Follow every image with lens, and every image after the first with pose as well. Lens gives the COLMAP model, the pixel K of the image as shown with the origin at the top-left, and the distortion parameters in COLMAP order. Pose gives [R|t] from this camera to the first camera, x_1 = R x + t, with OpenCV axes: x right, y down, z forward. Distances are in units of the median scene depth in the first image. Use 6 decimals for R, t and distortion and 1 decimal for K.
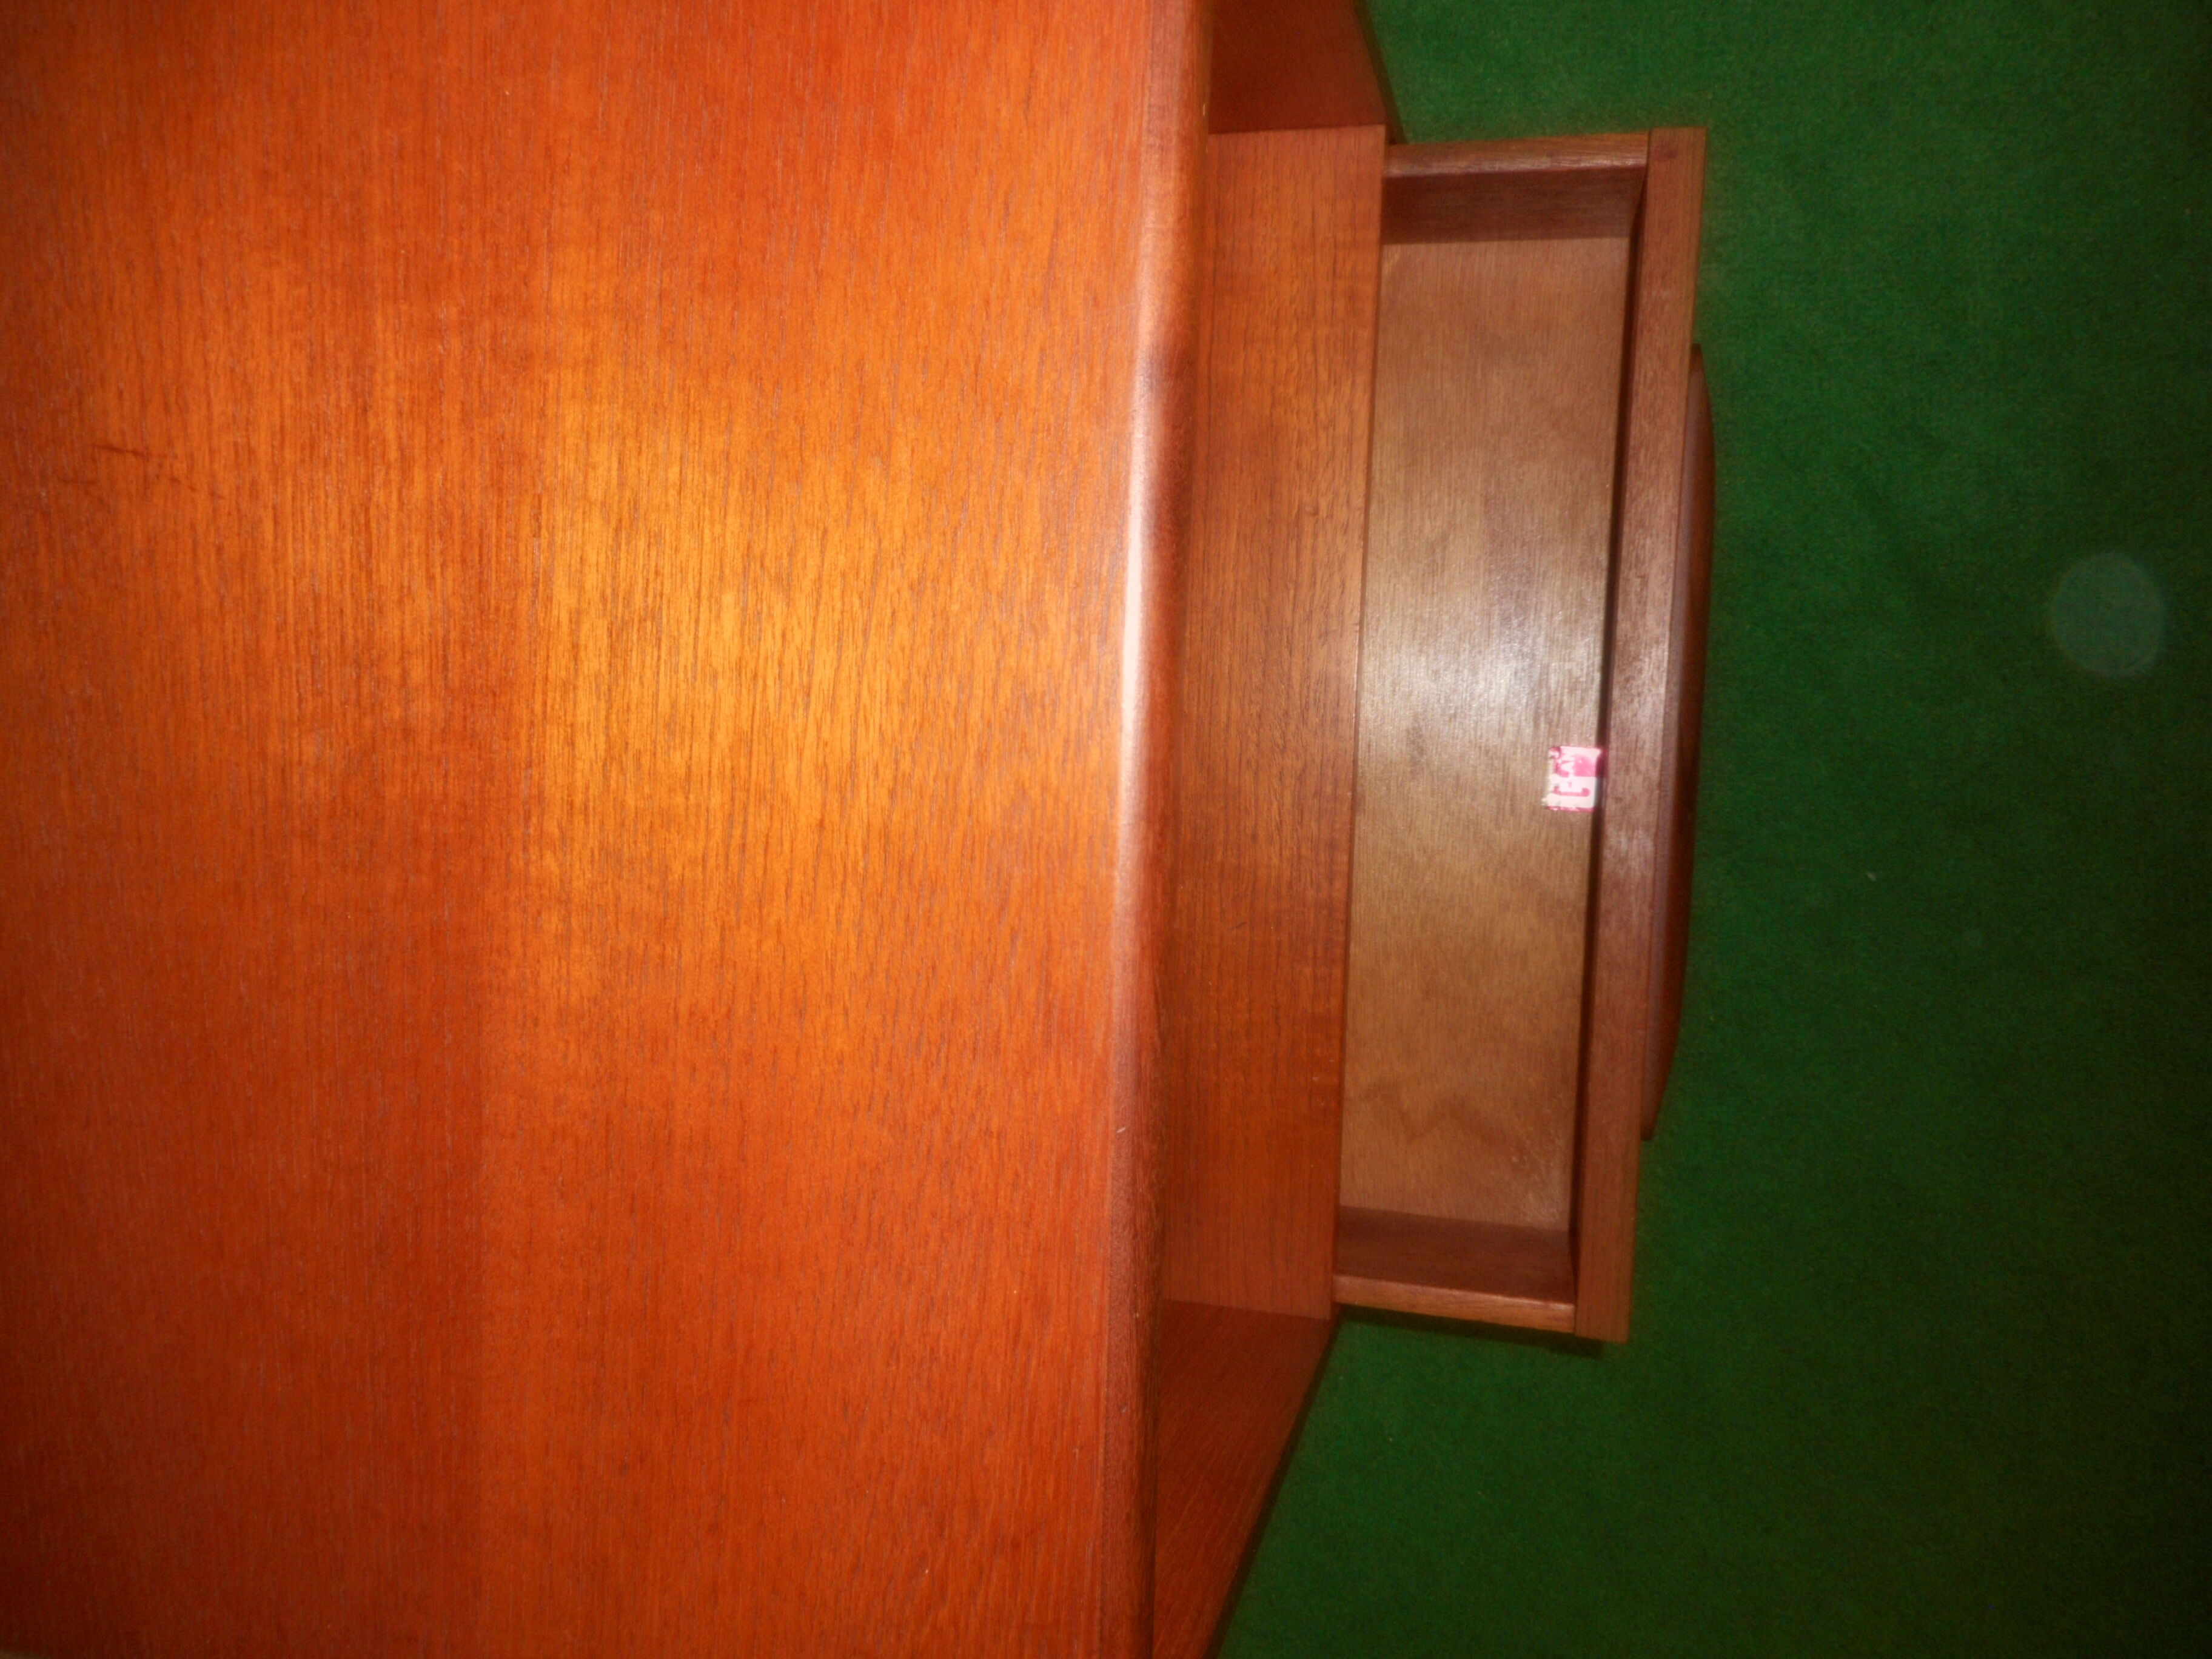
lens RADIAL K [[1645.0, 0, 1097.1], [0, 1645.0, 826.8], [0, 0, 1]] dist [-0.003370, 0.002807]
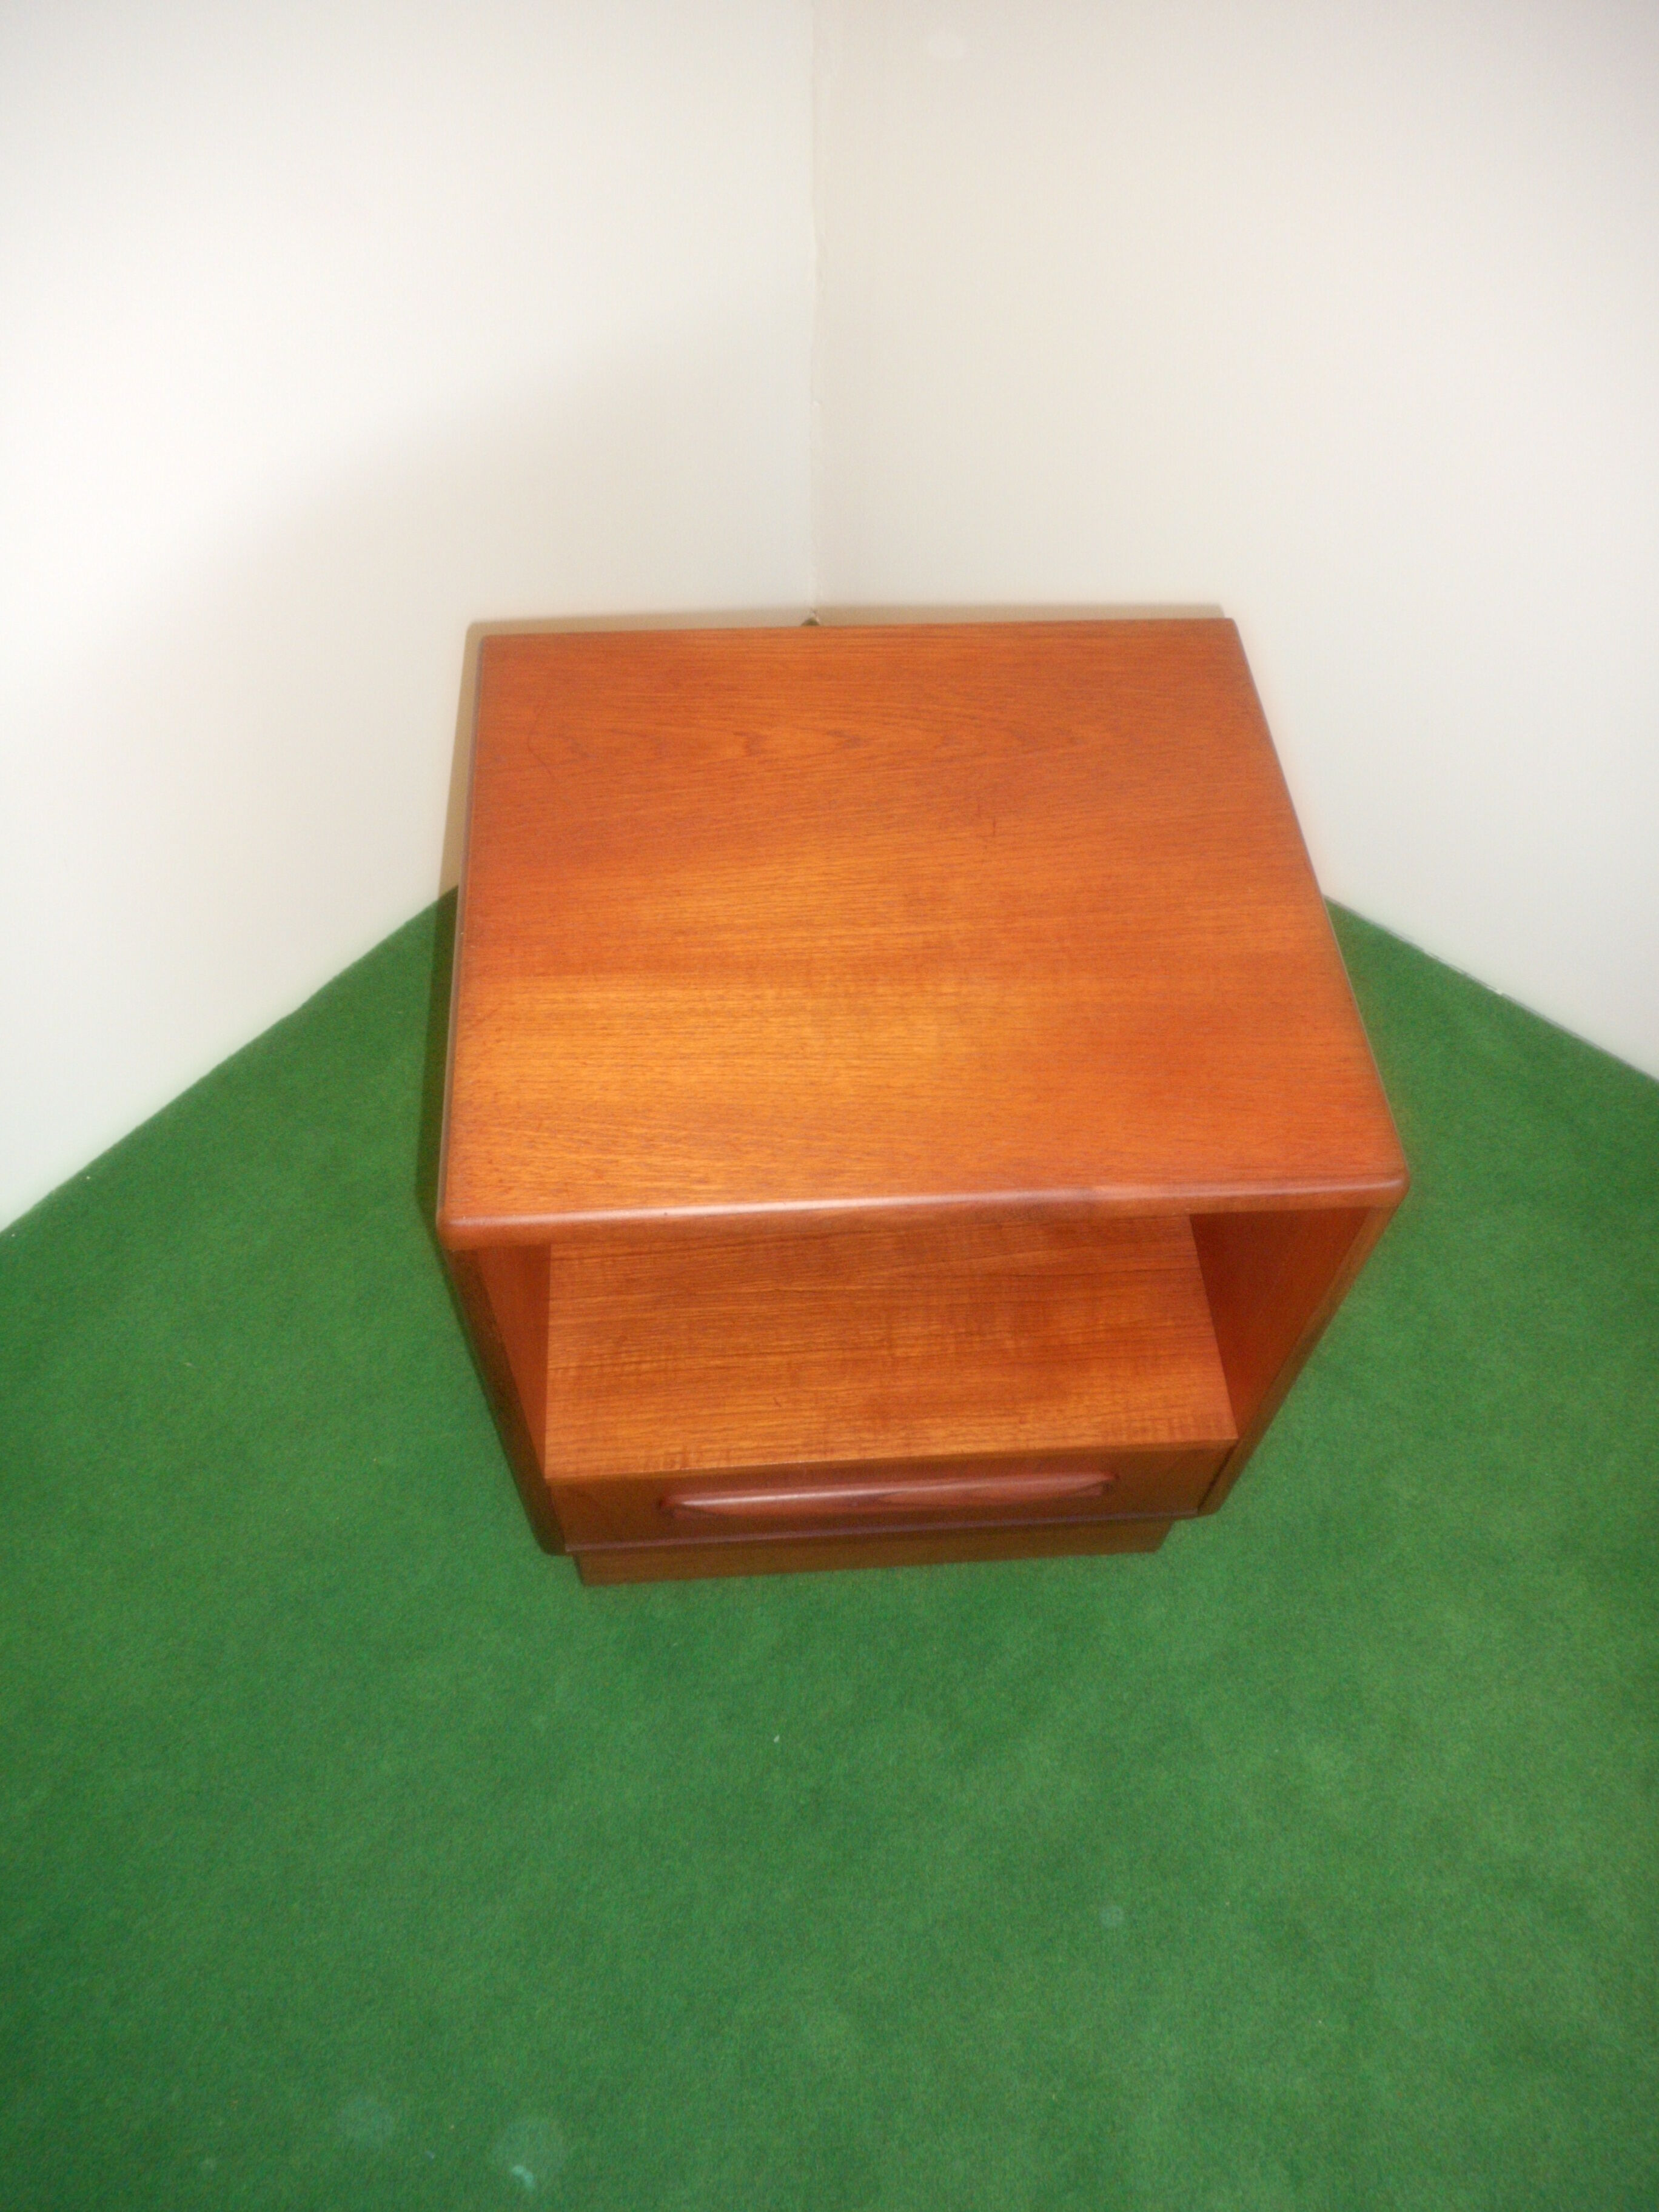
lens RADIAL K [[1645.0, 0, 827.5], [0, 1645.0, 1110.0], [0, 0, 1]] dist [-0.003370, 0.002807]
pose [[0.095310, 0.944336, -0.314873, 0.611080], [-0.987879, 0.050797, -0.146682, 0.438119], [-0.122522, 0.325037, 0.937731, -1.249416]]
